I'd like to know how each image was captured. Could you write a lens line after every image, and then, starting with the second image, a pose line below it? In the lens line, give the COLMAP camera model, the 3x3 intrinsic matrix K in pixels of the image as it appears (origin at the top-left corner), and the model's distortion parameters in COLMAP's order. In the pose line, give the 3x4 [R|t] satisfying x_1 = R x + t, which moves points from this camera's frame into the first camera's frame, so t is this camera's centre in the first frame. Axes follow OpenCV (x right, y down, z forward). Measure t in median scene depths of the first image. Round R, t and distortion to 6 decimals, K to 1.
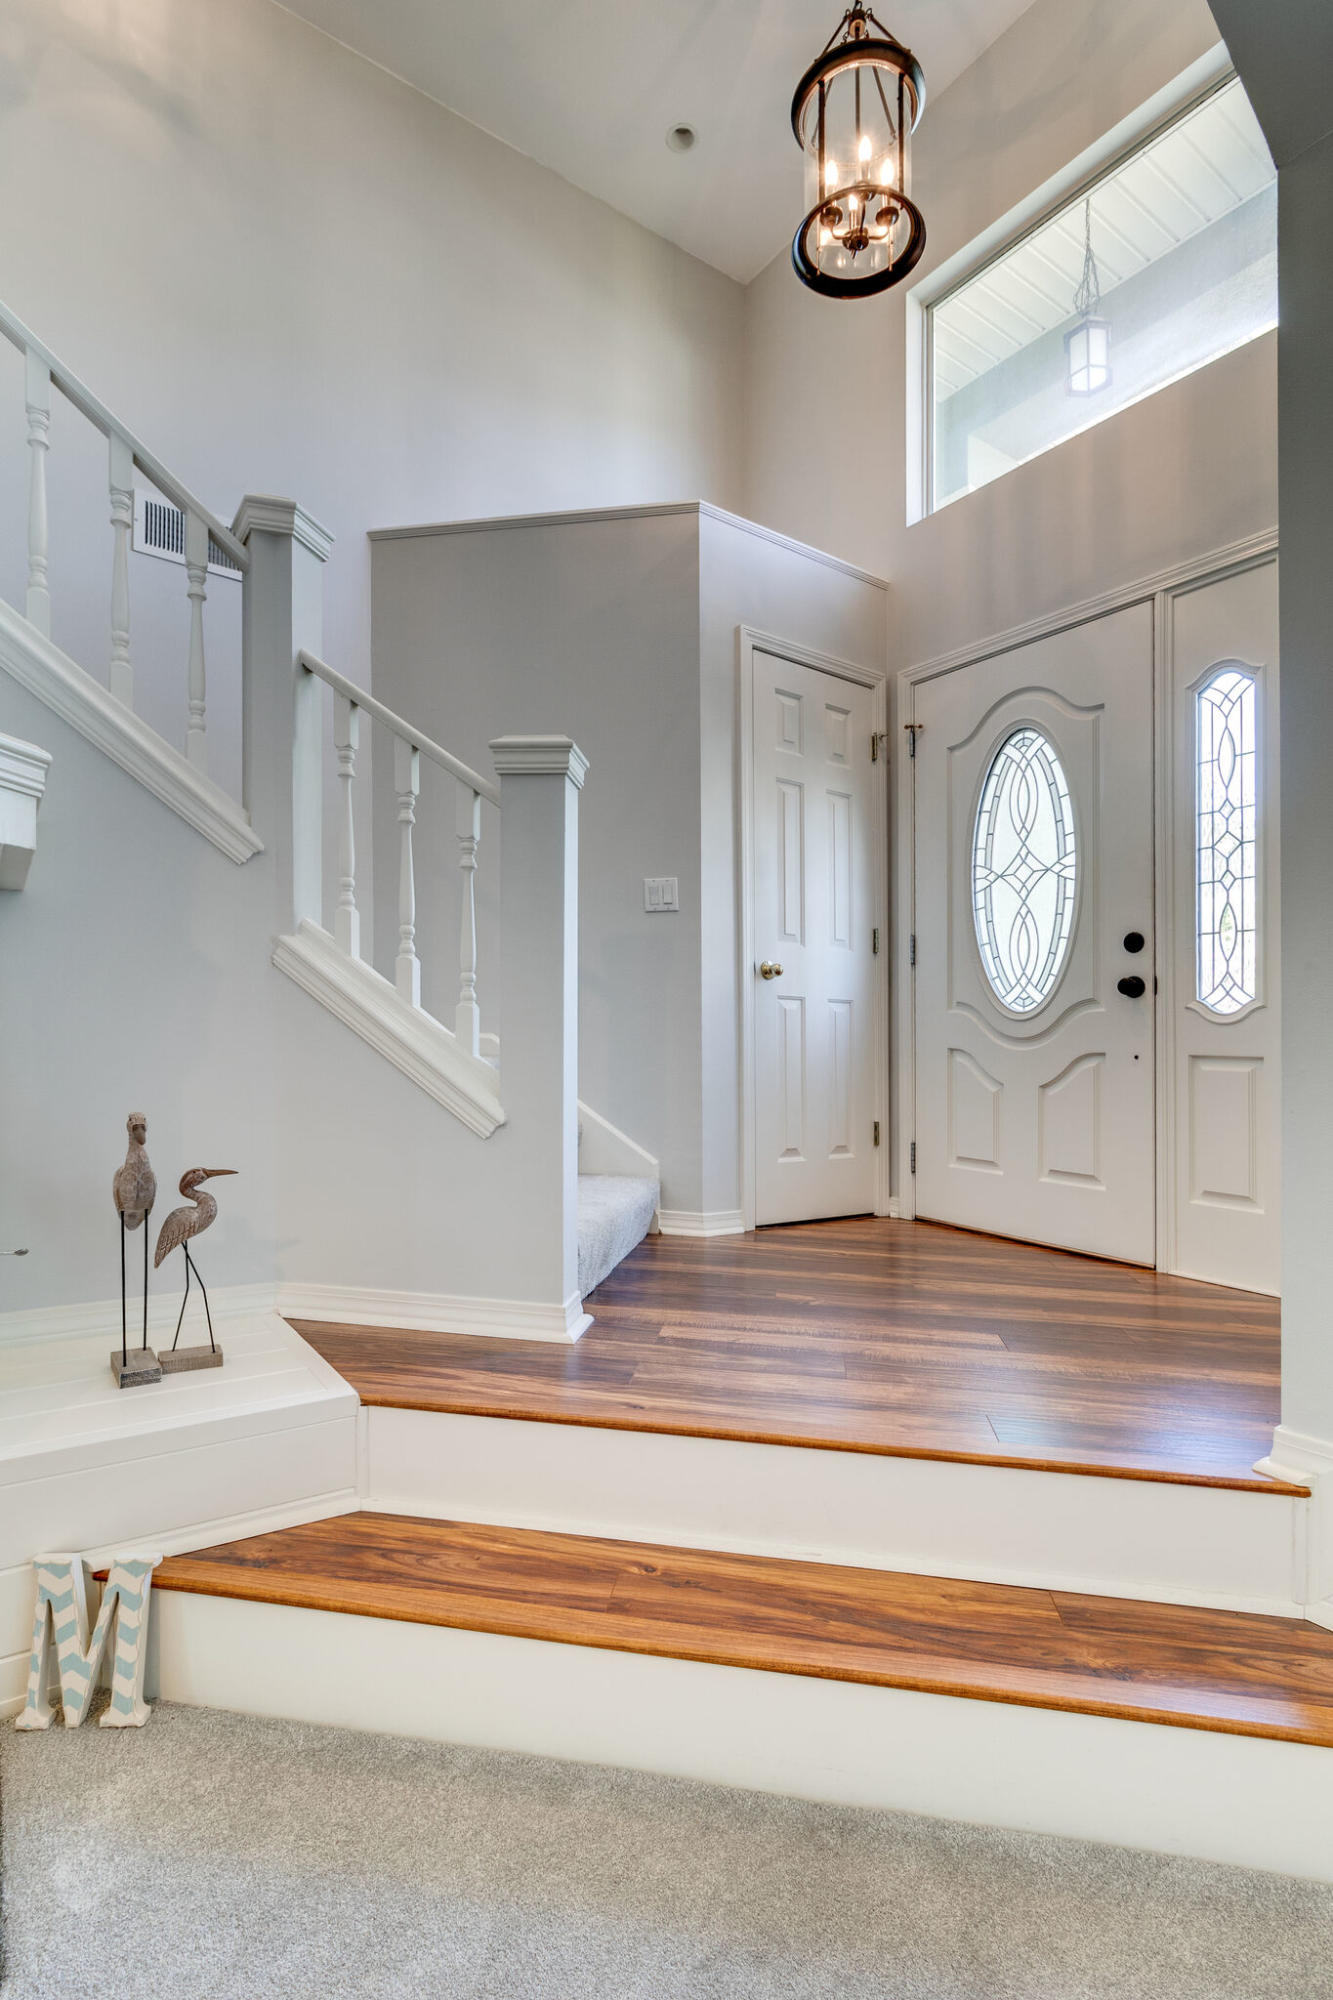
lens RADIAL K [[958.4, 0, 656.7], [0, 958.4, 1010.7], [0, 0, 1]] dist [0.004468, 0.001498]
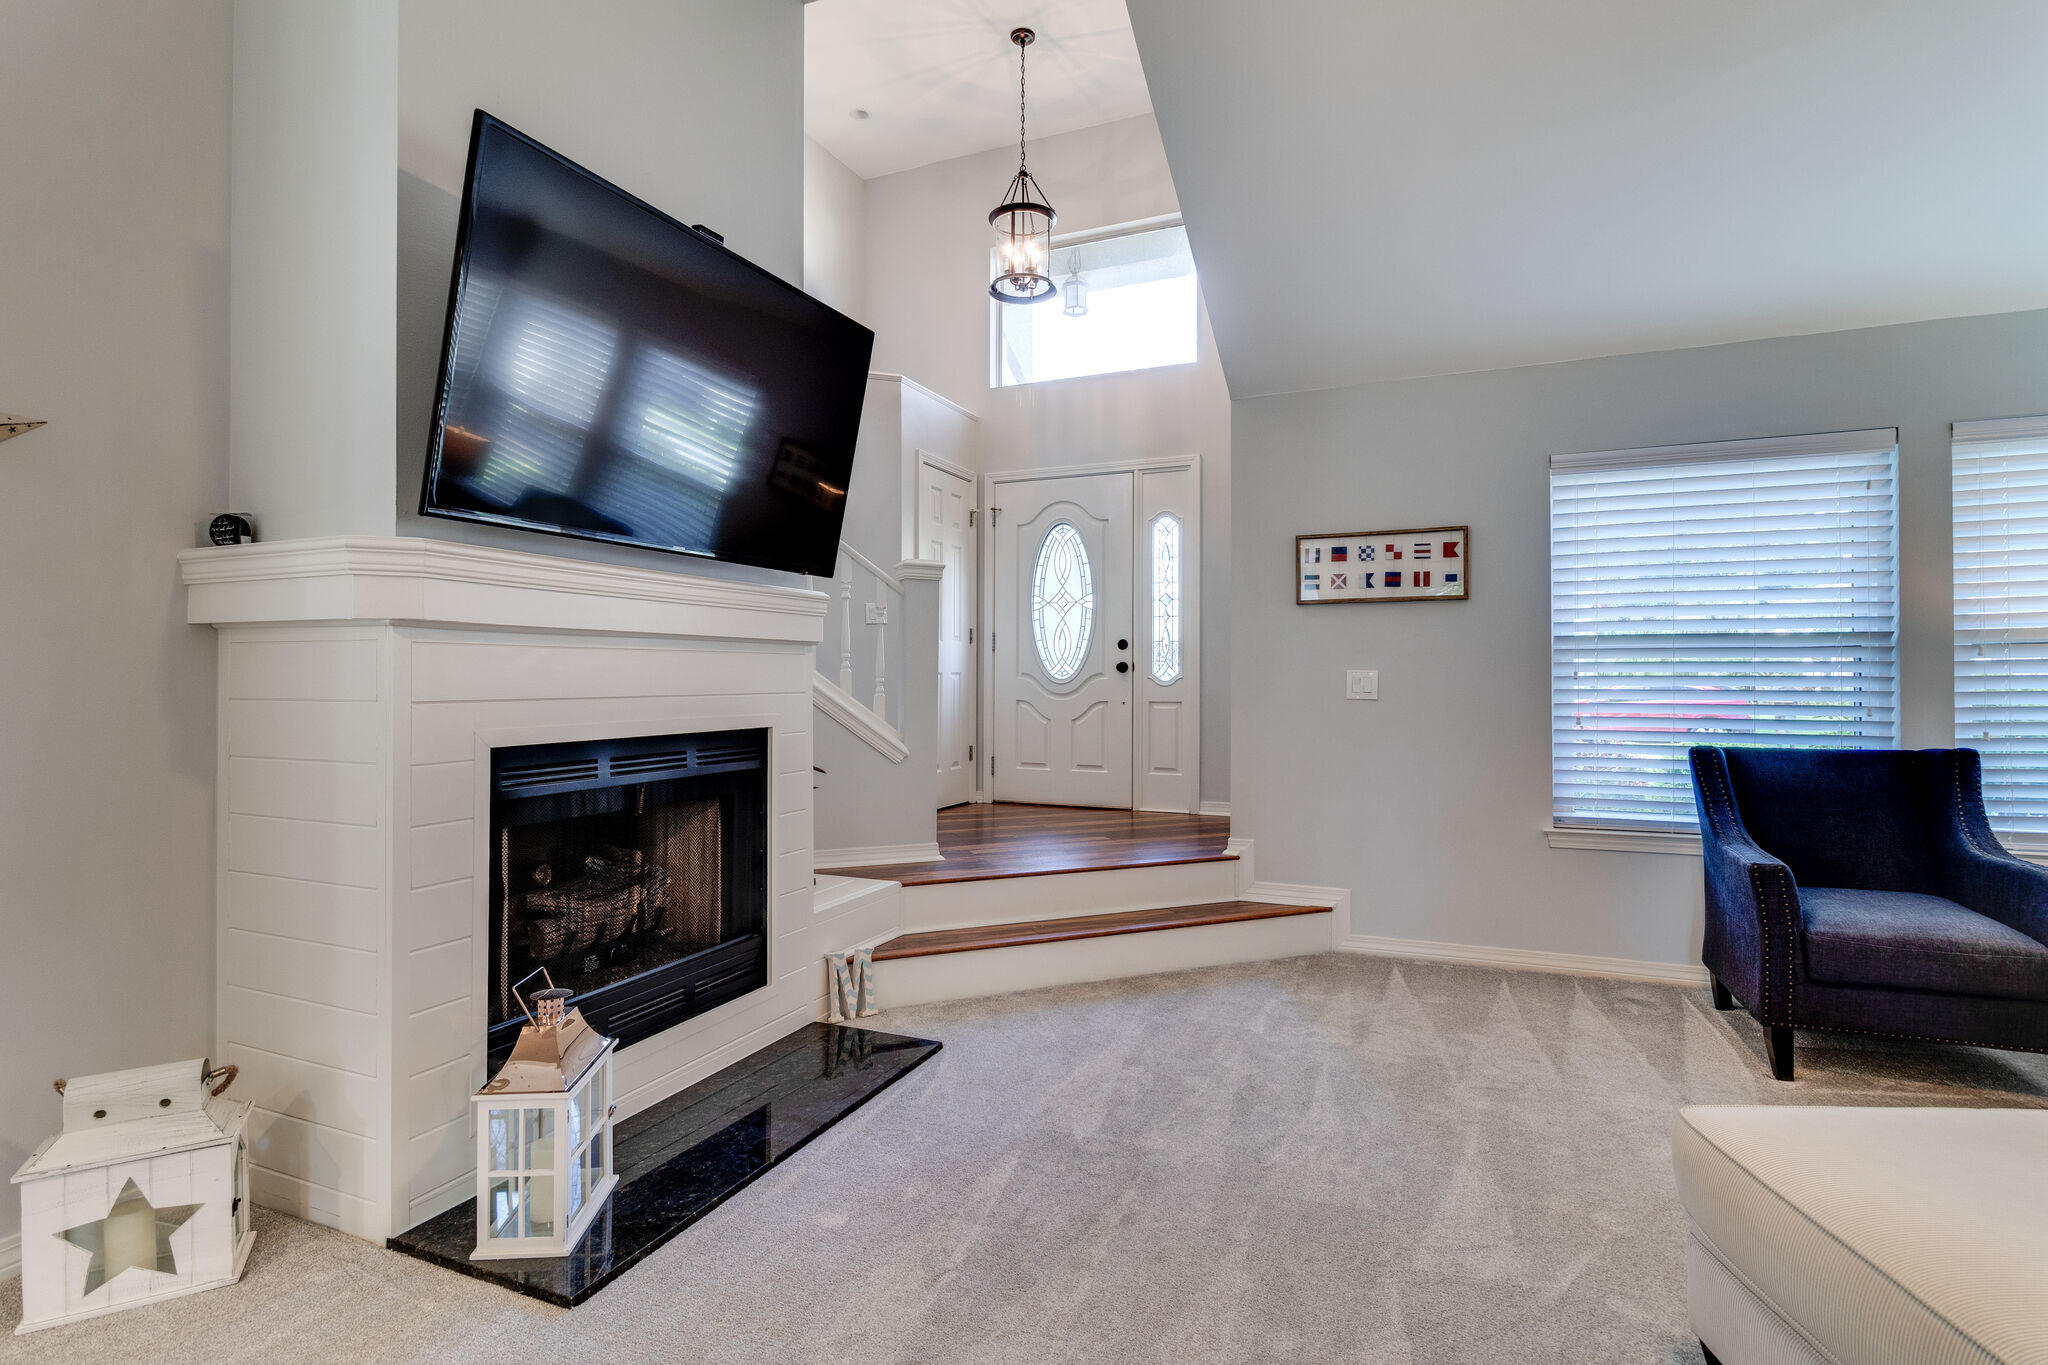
lens RADIAL K [[1011.4, 0, 1004.7], [0, 1011.4, 667.2], [0, 0, 1]] dist [0.008272, -0.001884]
pose [[0.857252, -0.024894, 0.514295, -0.708658], [0.008842, 0.999395, 0.033637, -0.088523], [-0.514821, -0.024288, 0.856954, -0.591809]]
